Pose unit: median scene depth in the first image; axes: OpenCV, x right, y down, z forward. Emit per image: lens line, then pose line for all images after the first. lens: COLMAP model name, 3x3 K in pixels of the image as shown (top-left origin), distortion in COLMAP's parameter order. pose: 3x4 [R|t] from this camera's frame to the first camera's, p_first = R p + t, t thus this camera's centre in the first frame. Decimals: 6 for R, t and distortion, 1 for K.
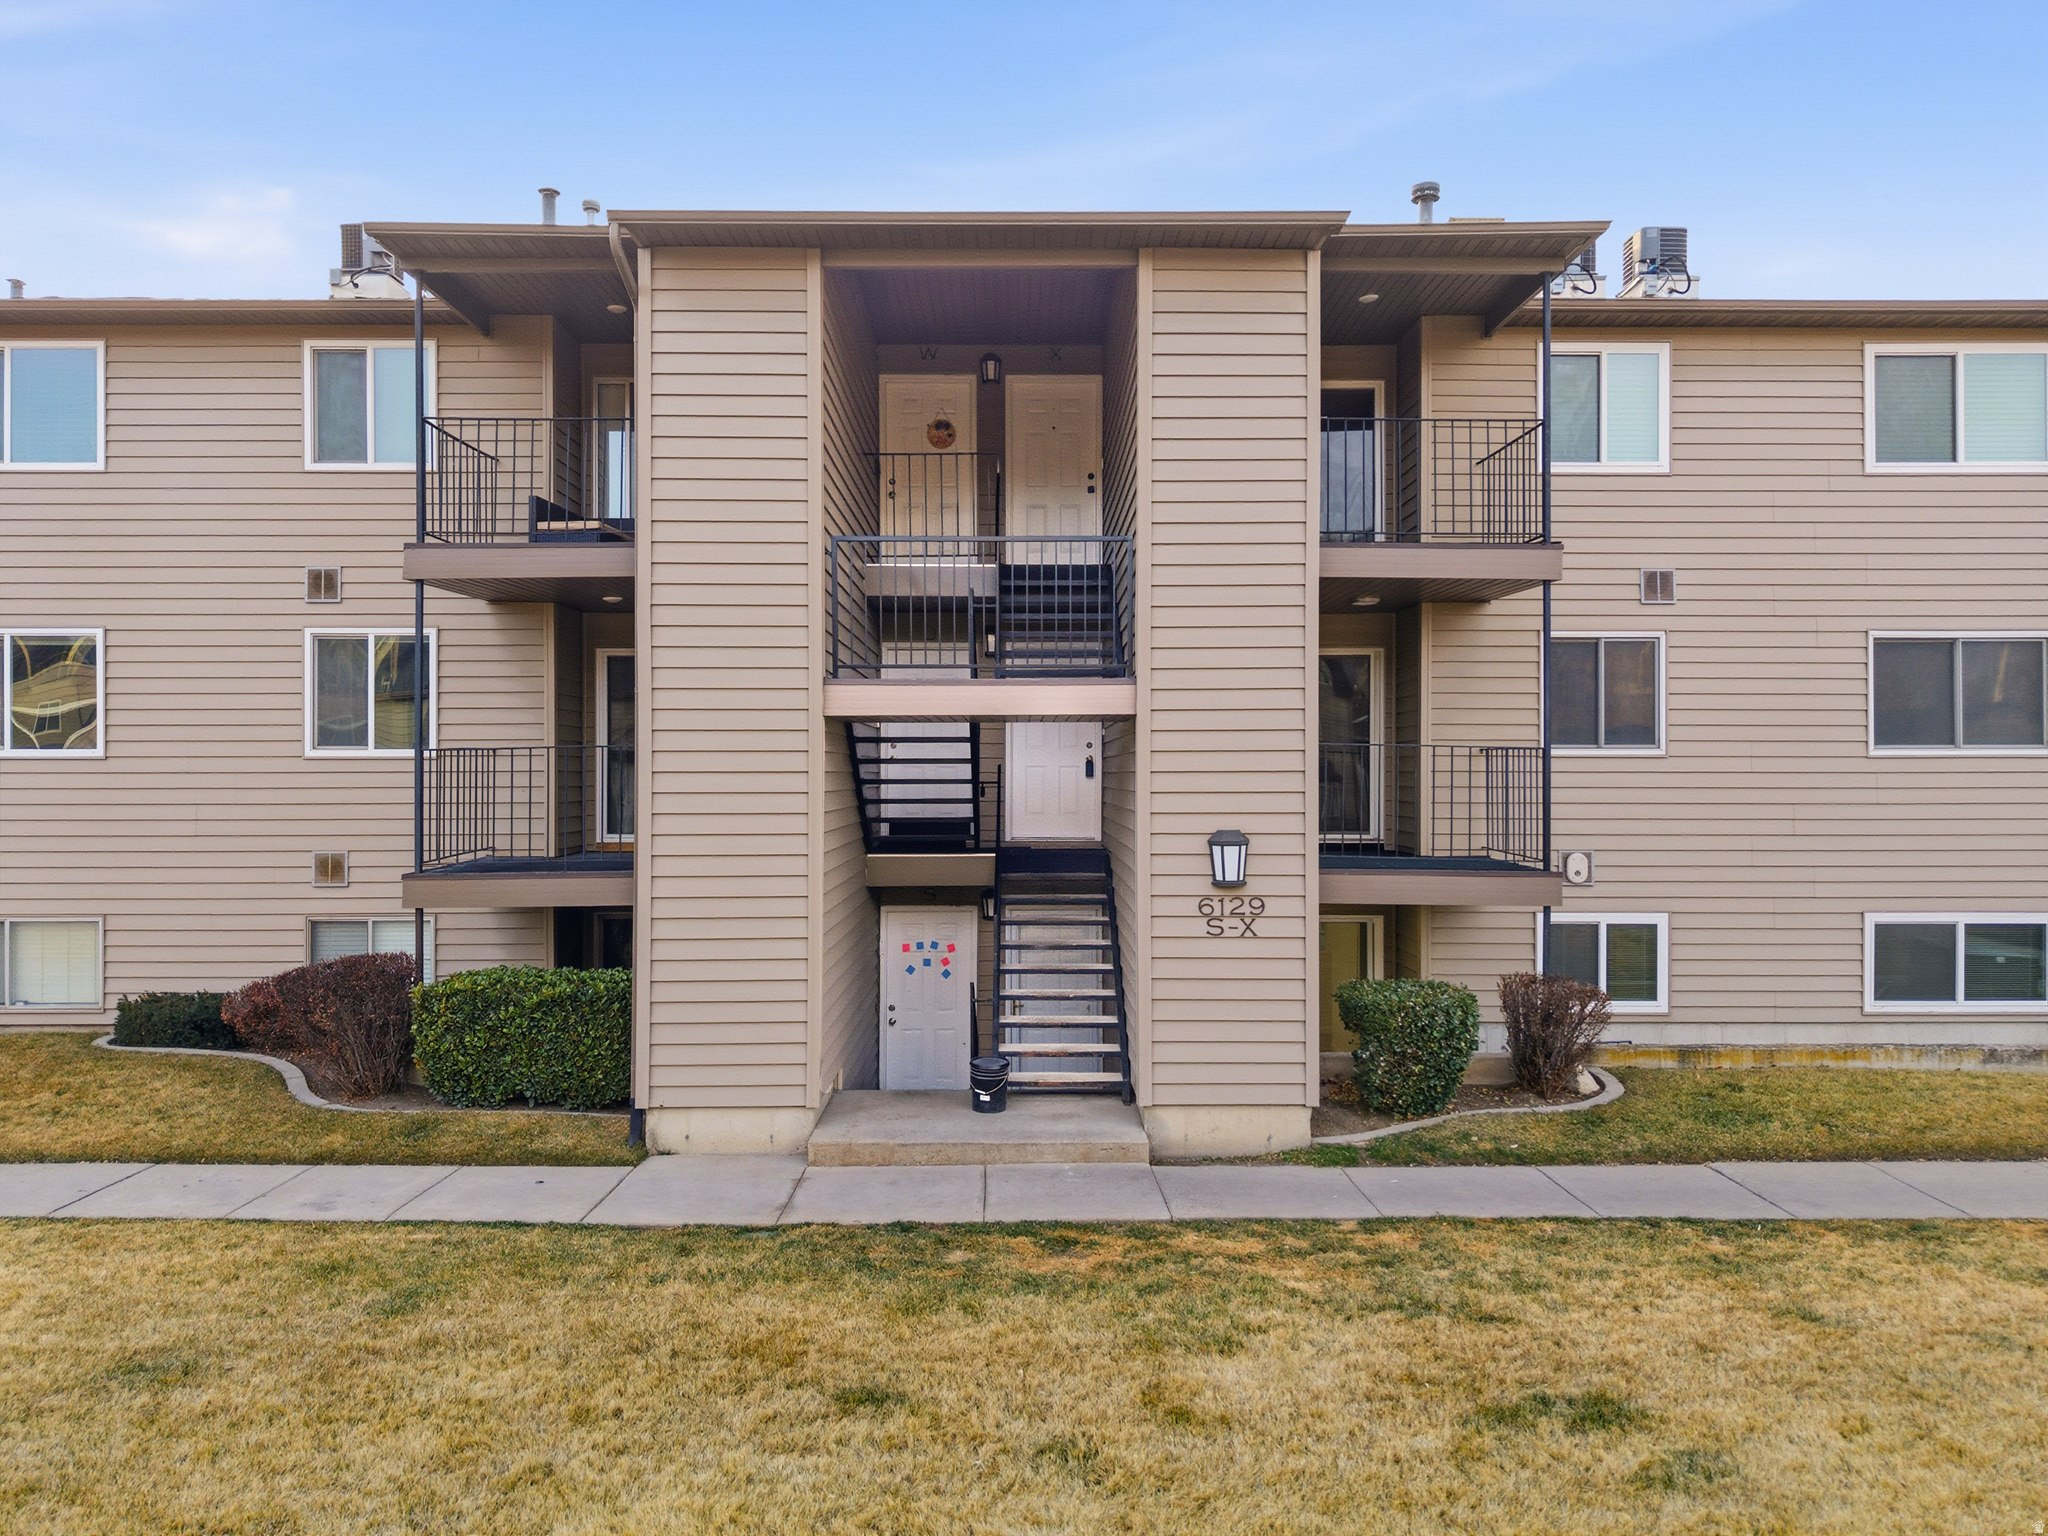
lens RADIAL K [[1384.2, 0, 1028.6], [0, 1384.2, 772.9], [0, 0, 1]] dist [-0.005000, -0.001164]
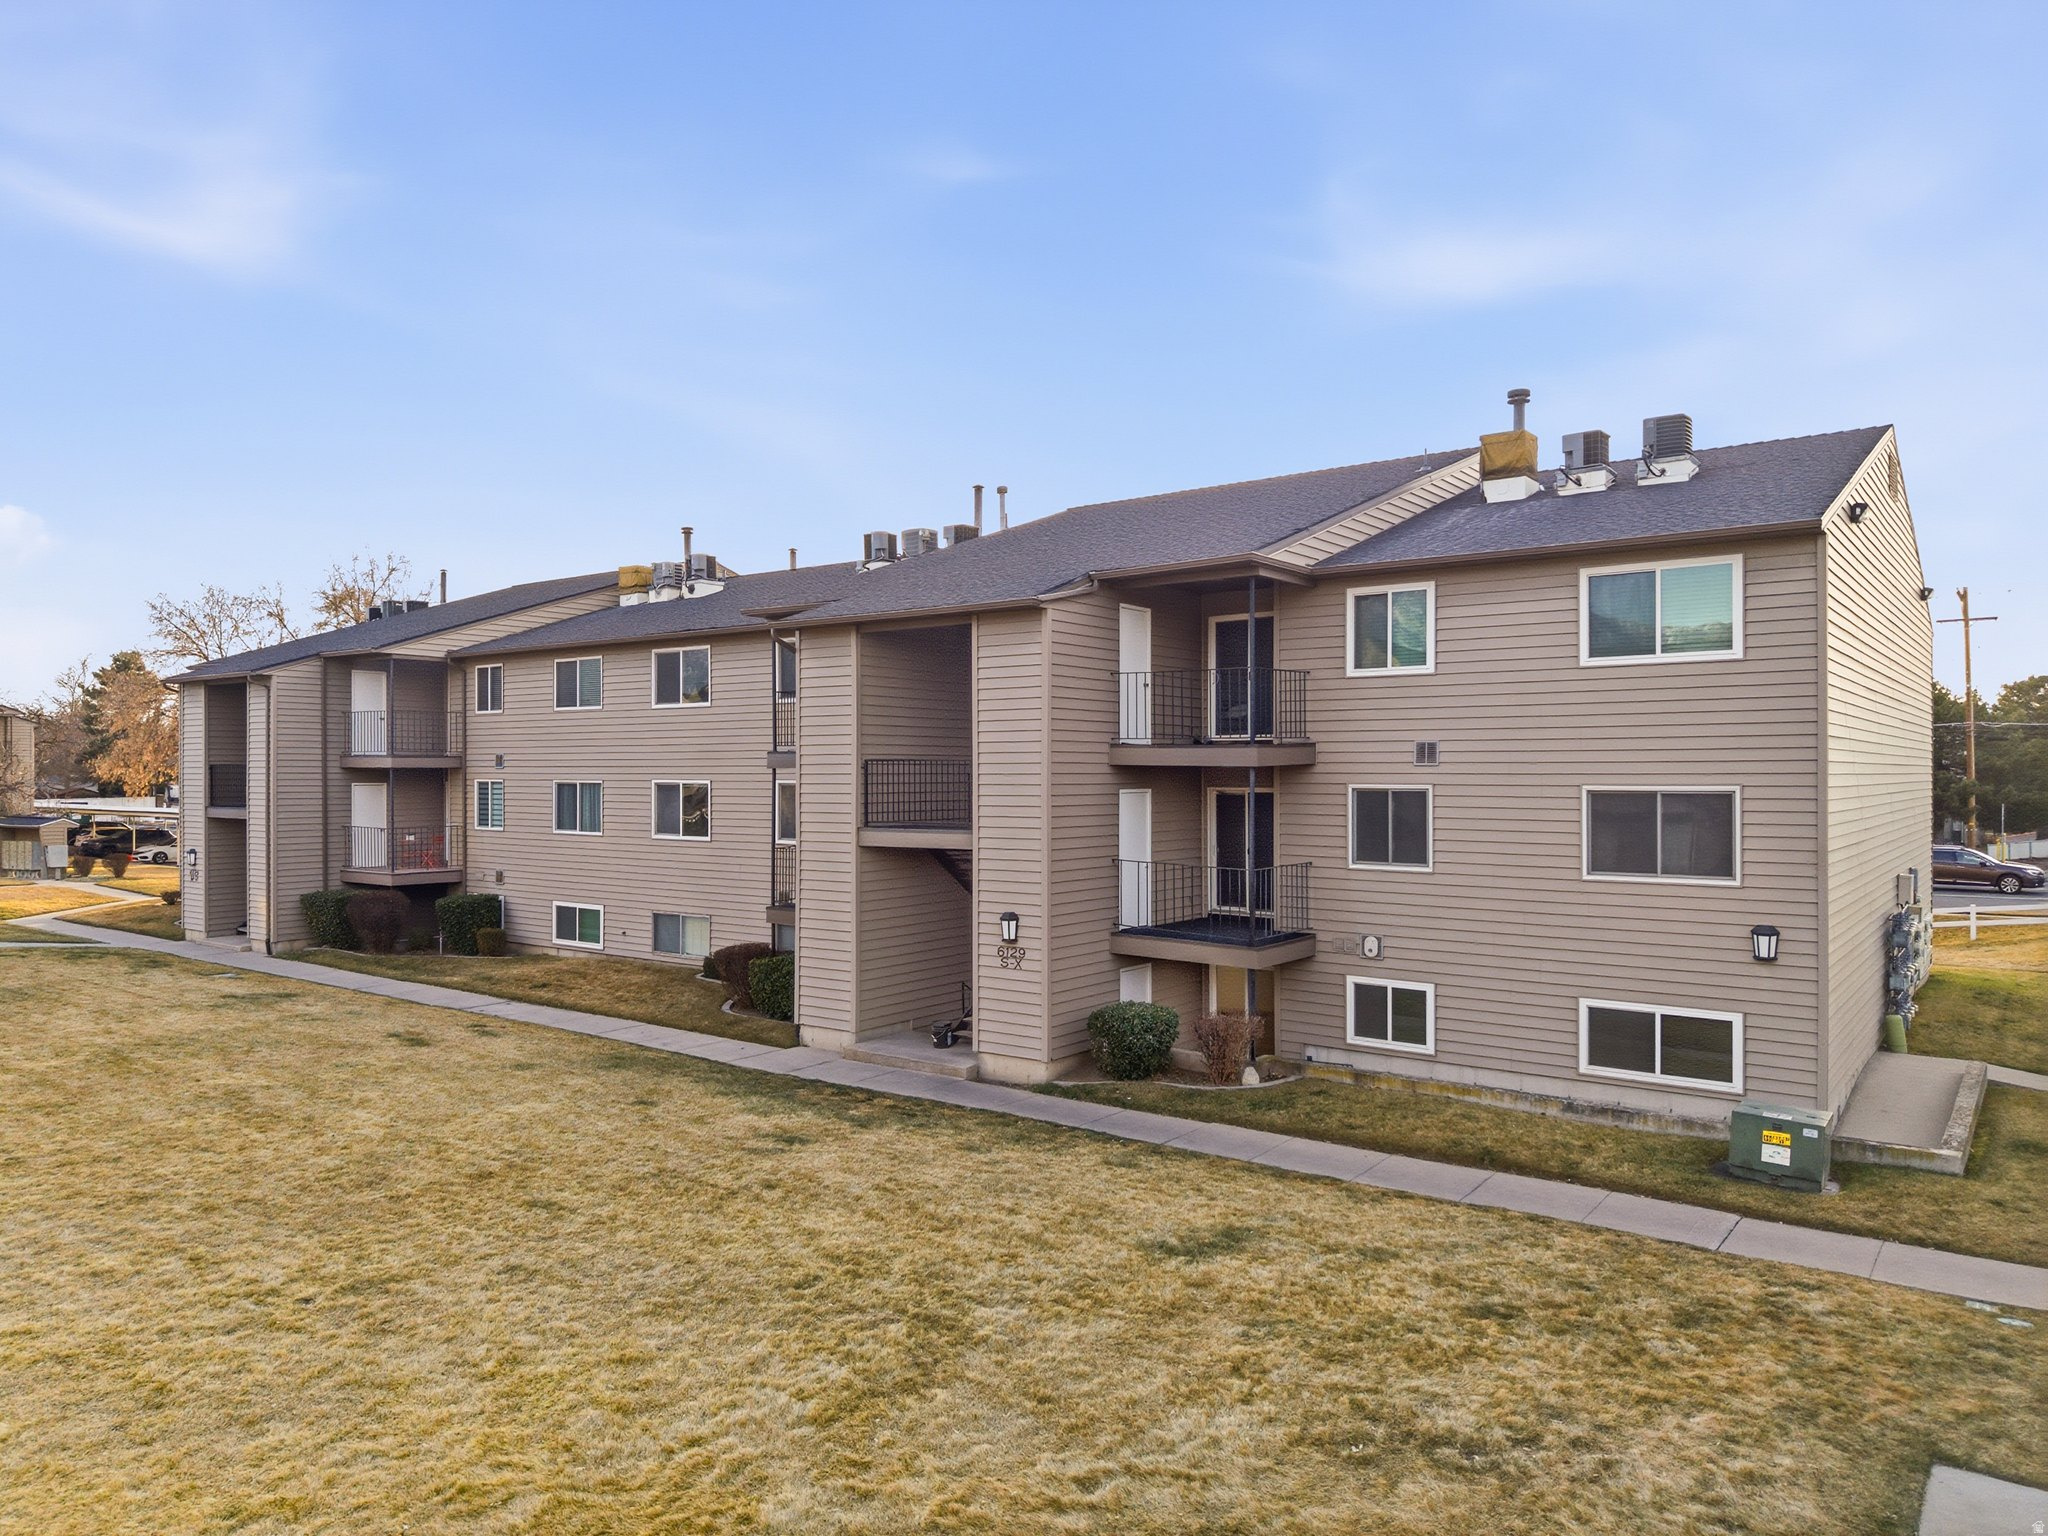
lens RADIAL K [[1384.2, 0, 1020.4], [0, 1384.2, 766.9], [0, 0, 1]] dist [-0.005000, -0.001164]
pose [[0.788744, -0.002165, -0.614717, 1.000939], [-0.000665, 0.999990, -0.004375, -0.114525], [0.614721, 0.003860, 0.788735, -0.379259]]
